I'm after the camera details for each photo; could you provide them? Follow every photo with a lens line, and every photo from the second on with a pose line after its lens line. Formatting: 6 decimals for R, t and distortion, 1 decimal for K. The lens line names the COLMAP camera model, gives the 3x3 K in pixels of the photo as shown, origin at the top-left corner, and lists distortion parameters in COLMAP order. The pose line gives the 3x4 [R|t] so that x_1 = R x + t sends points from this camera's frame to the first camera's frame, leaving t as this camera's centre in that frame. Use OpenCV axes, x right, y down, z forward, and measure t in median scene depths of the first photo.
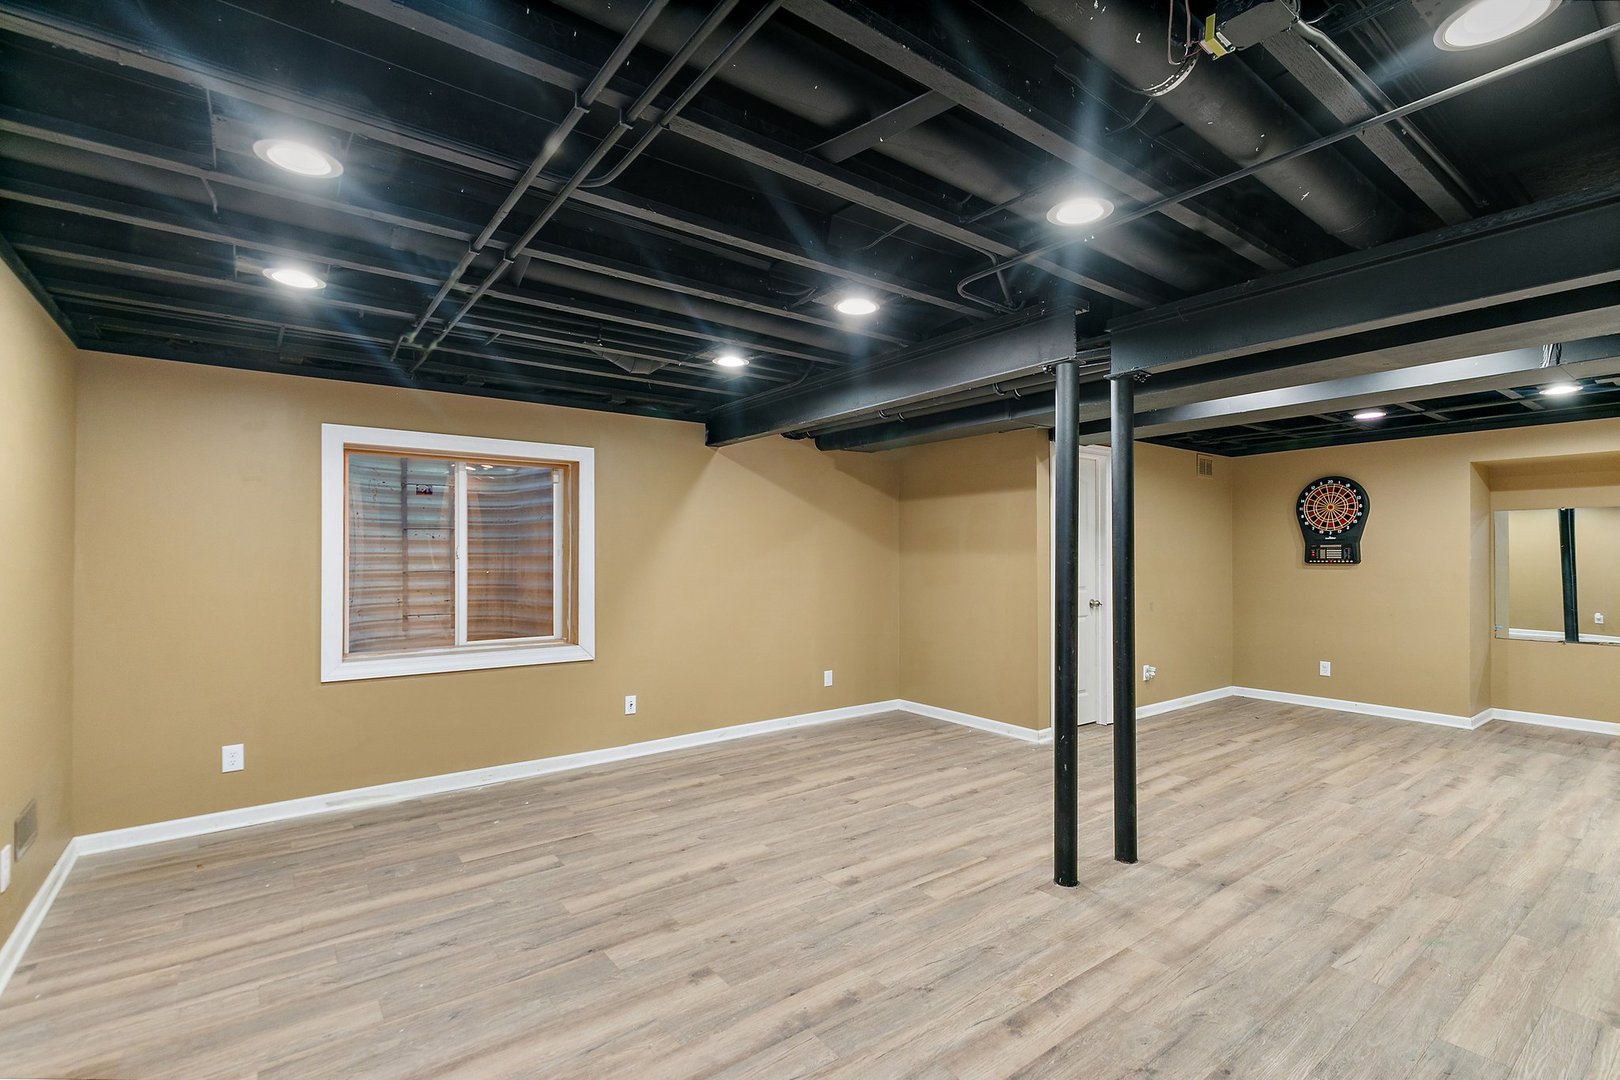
lens RADIAL K [[737.3, 0, 819.2], [0, 737.3, 550.5], [0, 0, 1]] dist [0.007196, -0.002696]
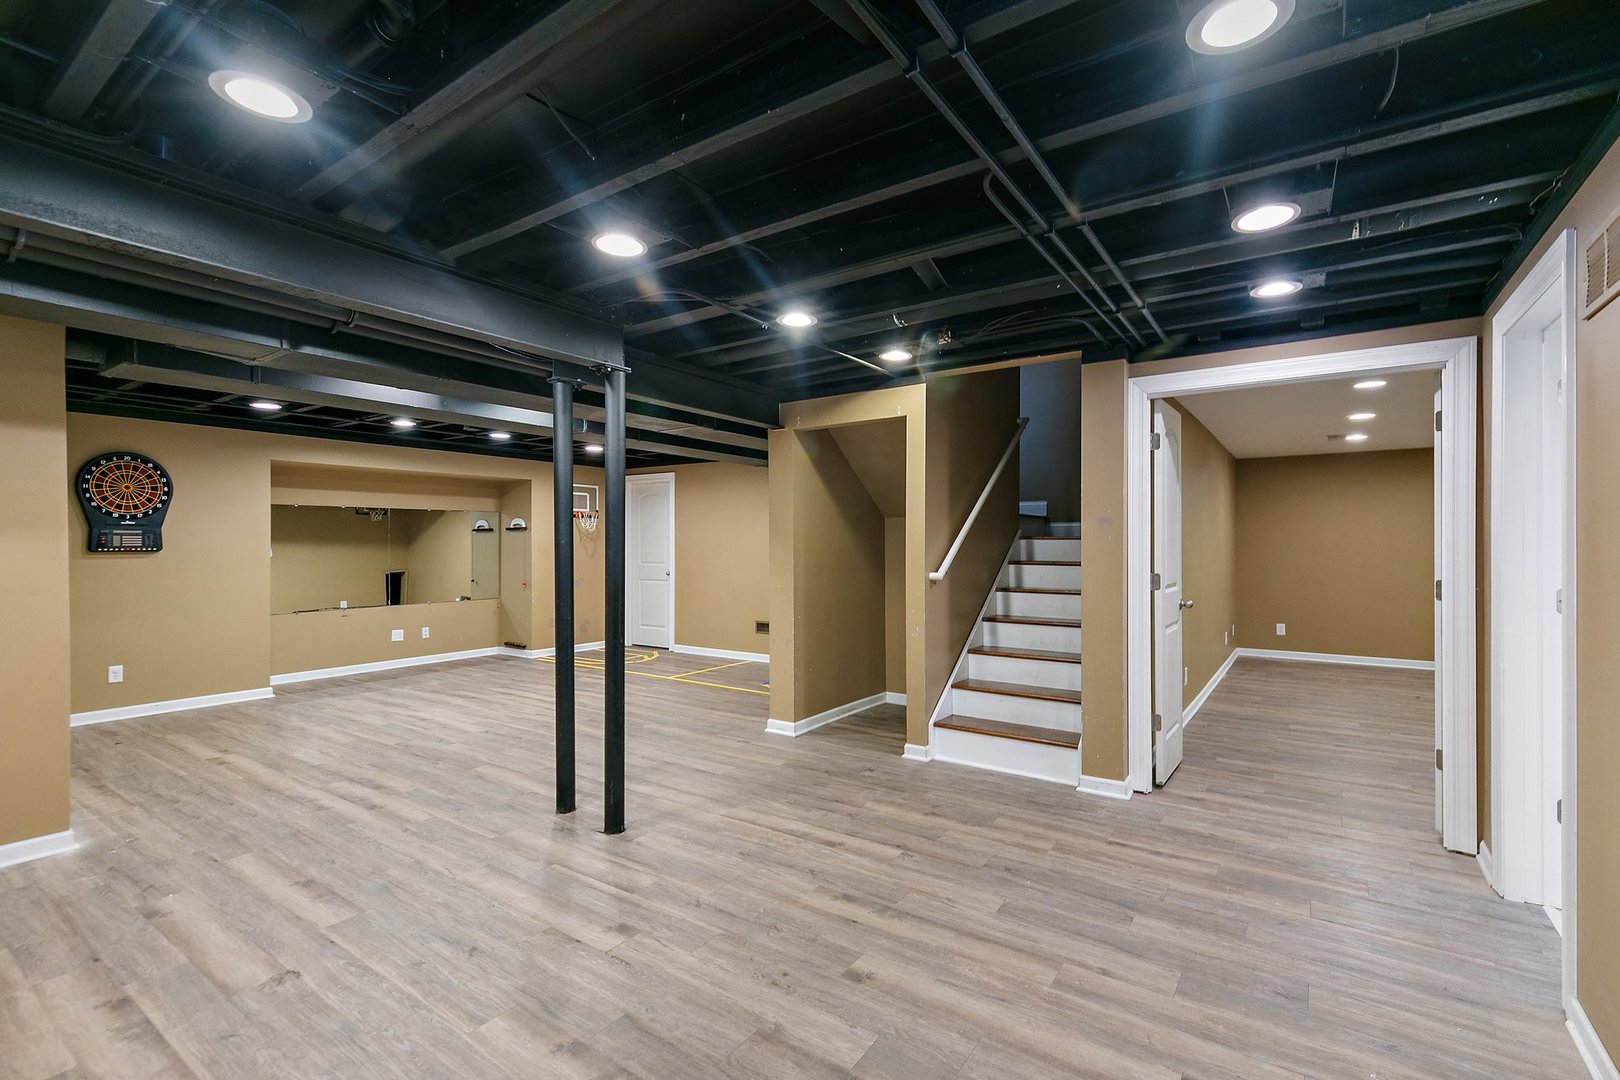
lens RADIAL K [[737.3, 0, 813.7], [0, 737.3, 540.7], [0, 0, 1]] dist [0.007196, -0.002696]
pose [[-0.316614, 0.004301, 0.948545, -0.646664], [-0.005434, 0.999965, -0.006348, 0.009421], [-0.948539, -0.007164, -0.316580, 0.833313]]
